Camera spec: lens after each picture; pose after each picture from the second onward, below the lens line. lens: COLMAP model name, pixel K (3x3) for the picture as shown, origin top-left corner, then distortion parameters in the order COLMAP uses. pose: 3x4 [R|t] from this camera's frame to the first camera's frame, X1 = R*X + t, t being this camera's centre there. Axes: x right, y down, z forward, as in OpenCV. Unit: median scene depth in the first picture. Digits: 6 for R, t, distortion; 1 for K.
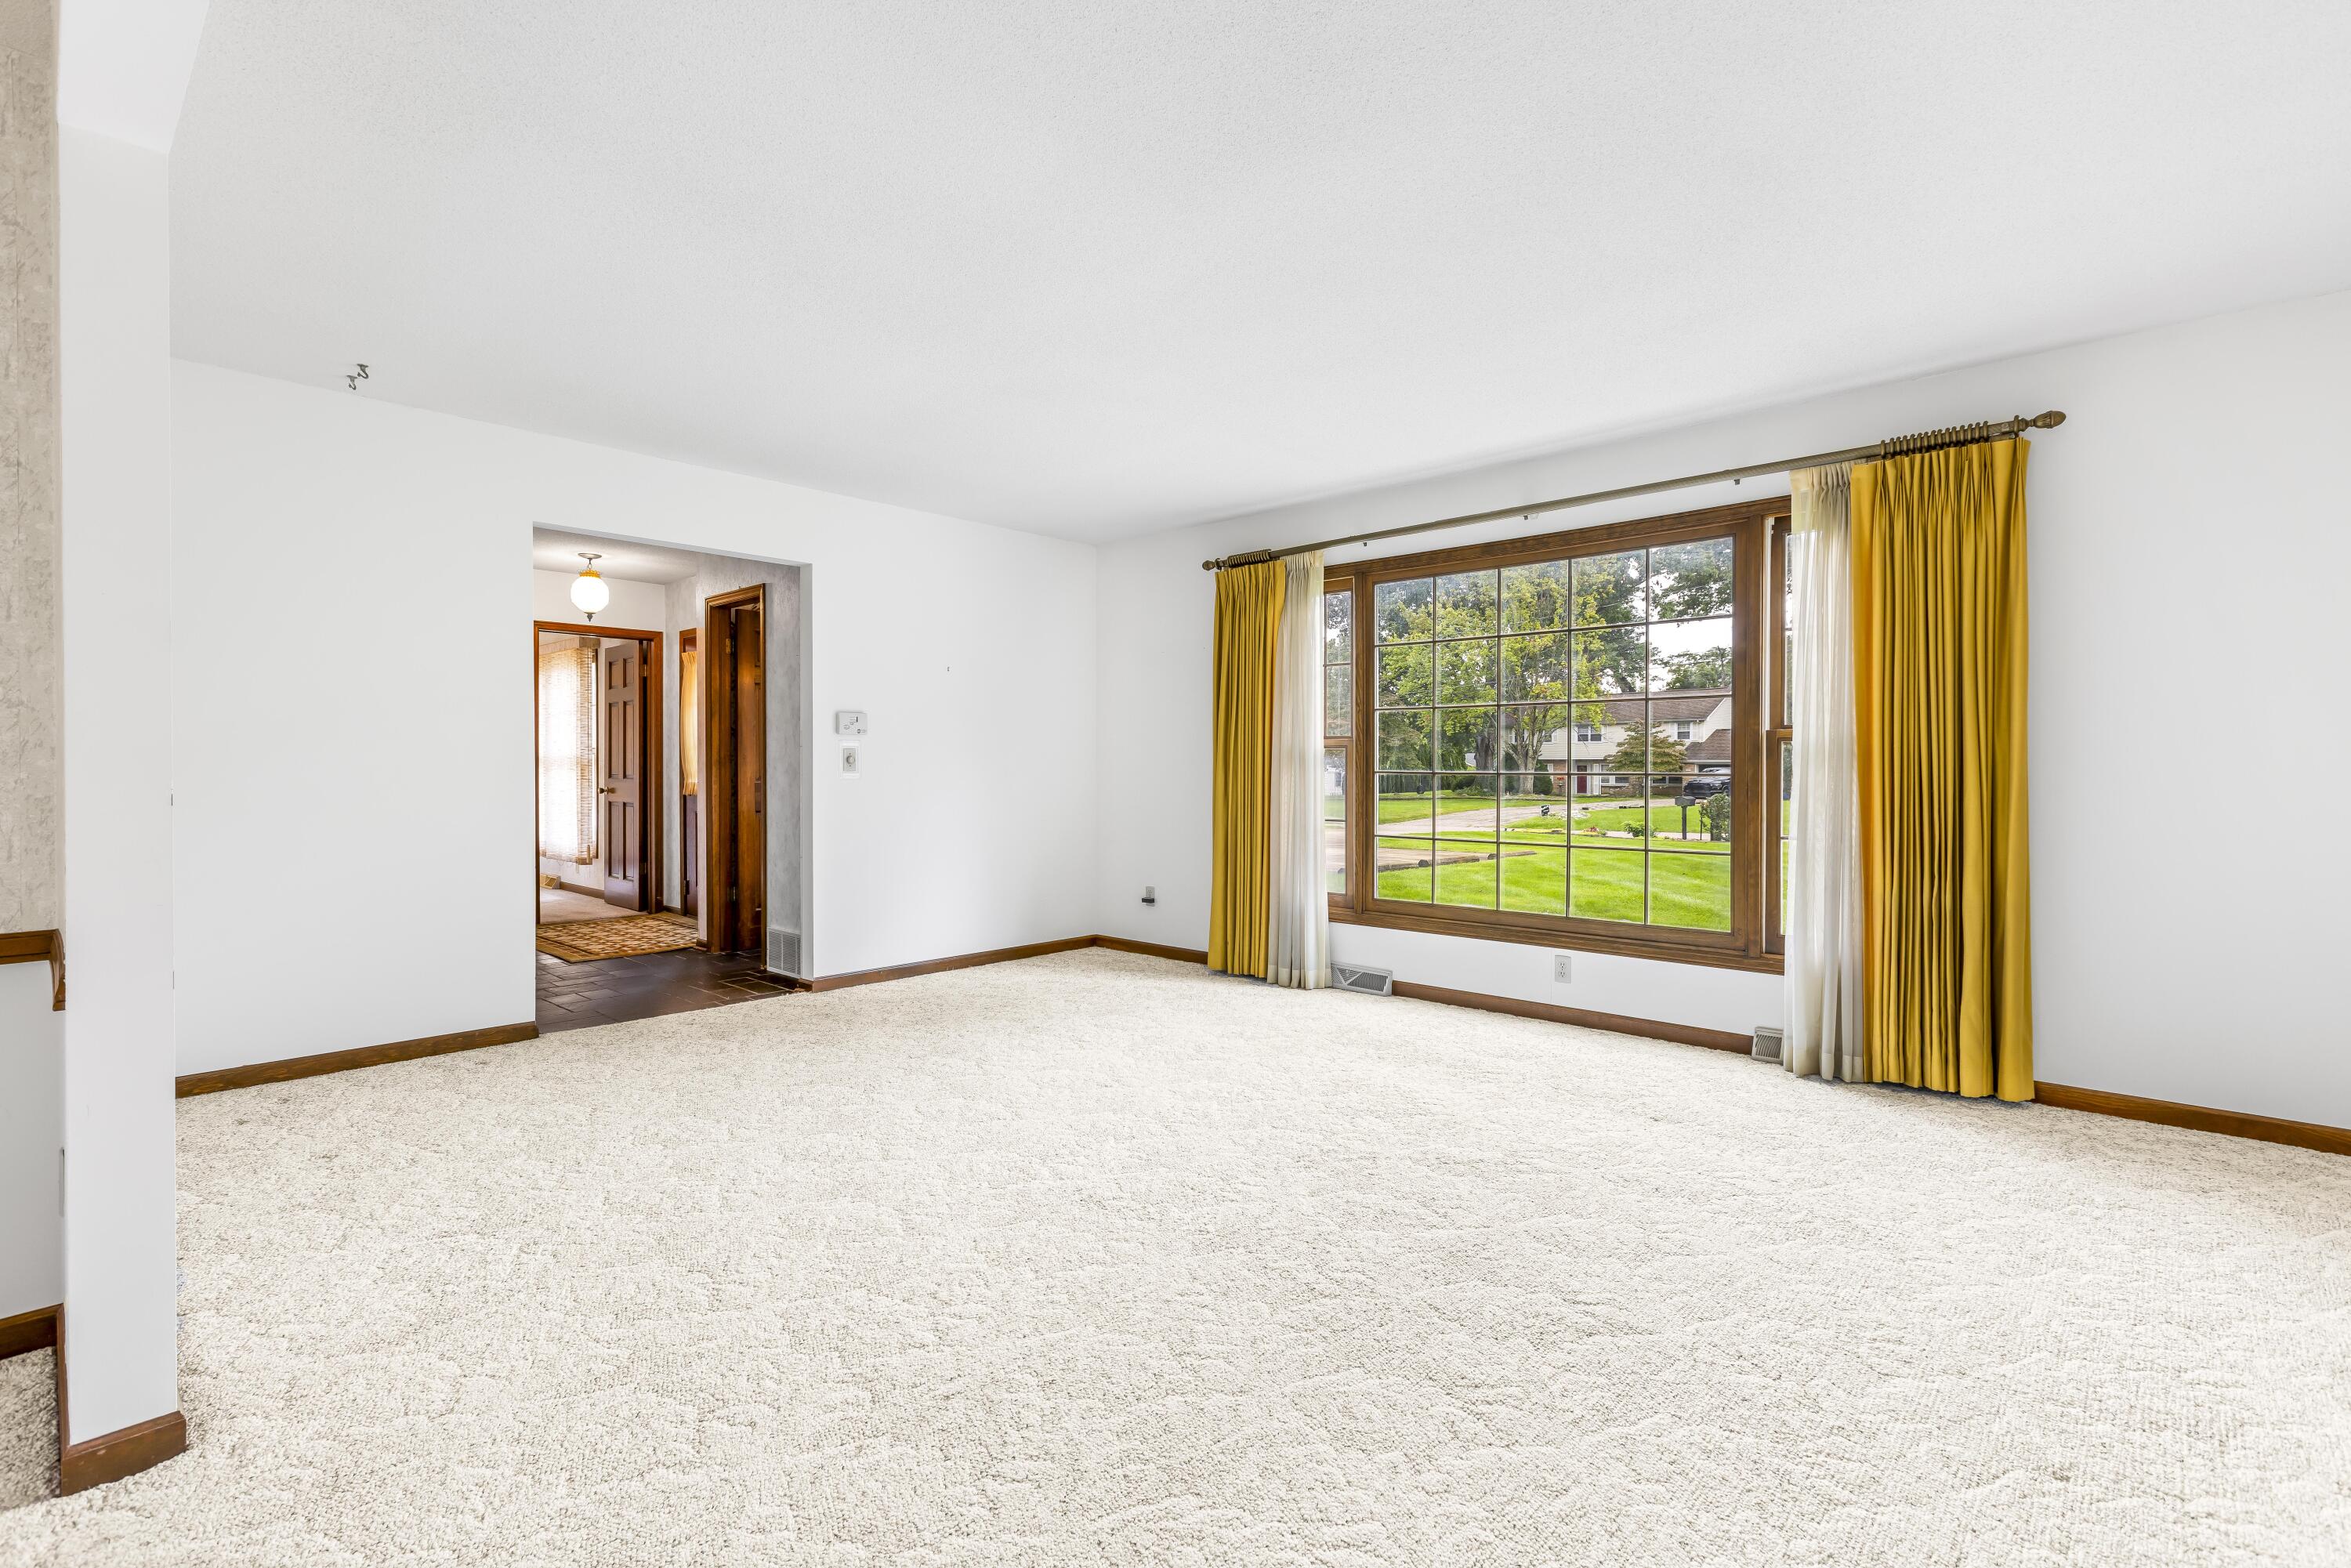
lens RADIAL K [[1056.8, 0, 1166.0], [0, 1056.8, 769.1], [0, 0, 1]] dist [-0.001382, 0.000601]
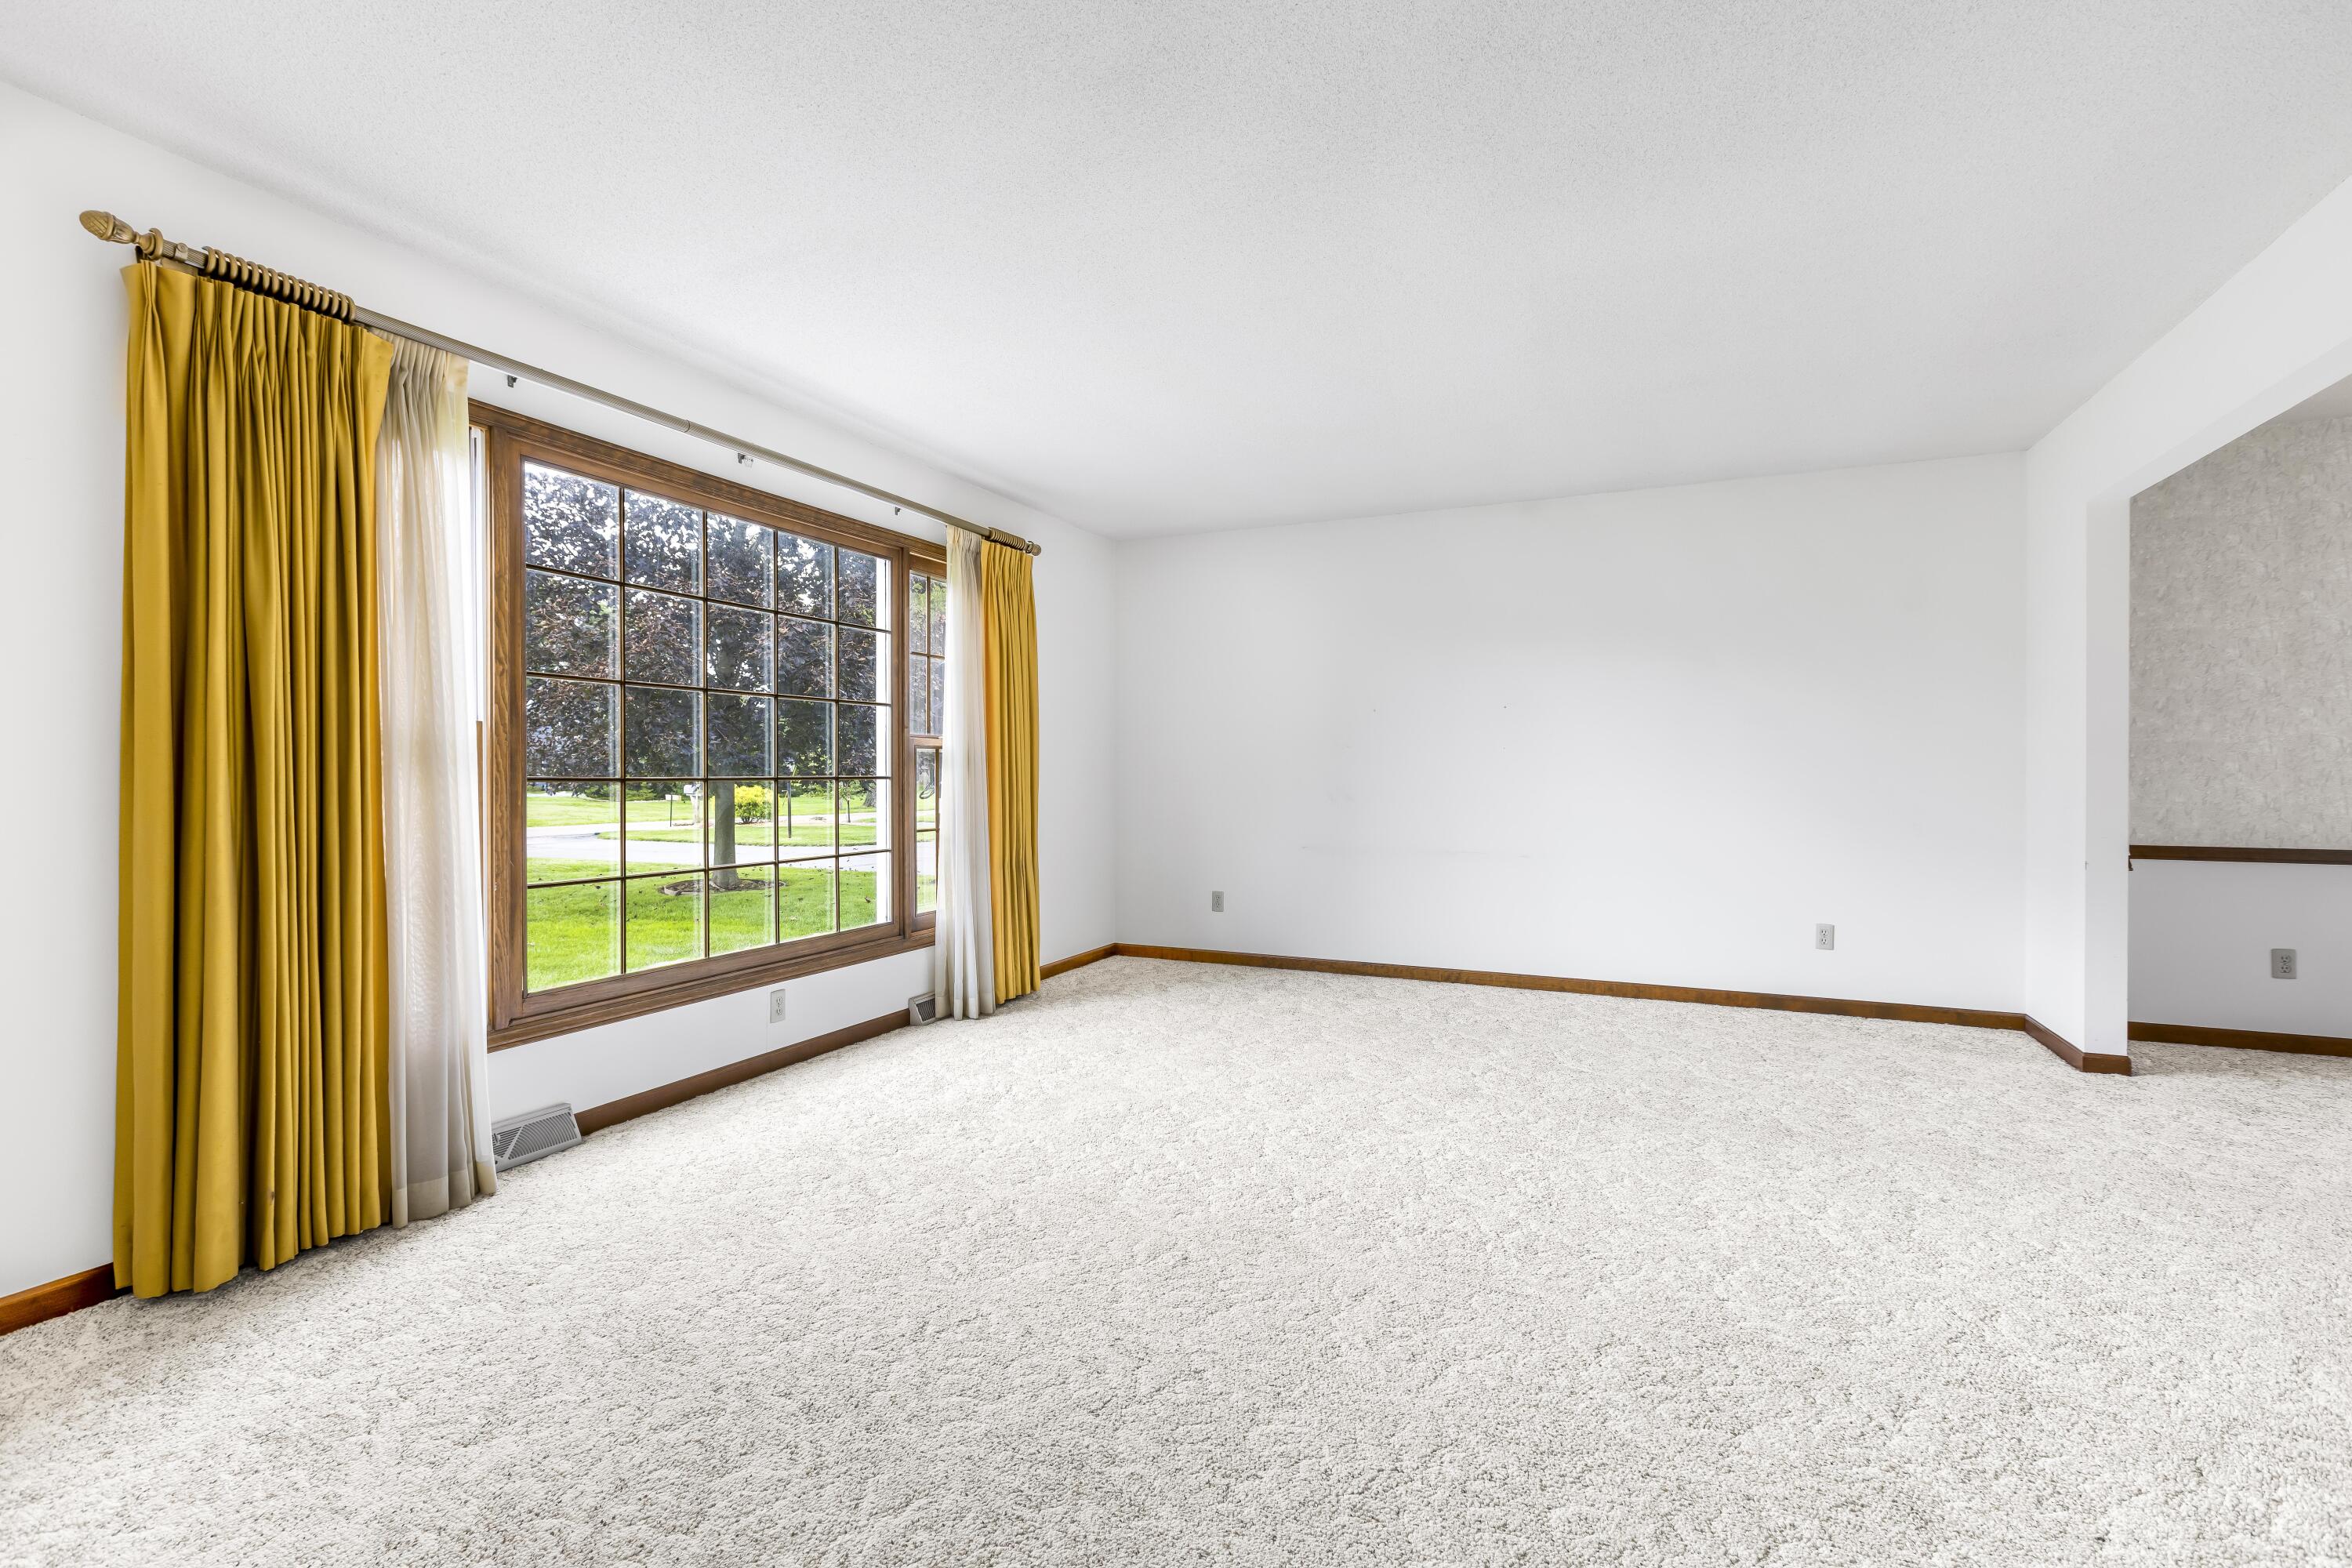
lens RADIAL K [[1057.3, 0, 1166.5], [0, 1057.3, 769.1], [0, 0, 1]] dist [-0.001382, 0.000601]
pose [[-0.300317, 0.002006, 0.953837, -0.591947], [0.006401, 0.999980, -0.000087, -0.000551], [-0.953818, 0.006079, -0.300324, 1.058597]]
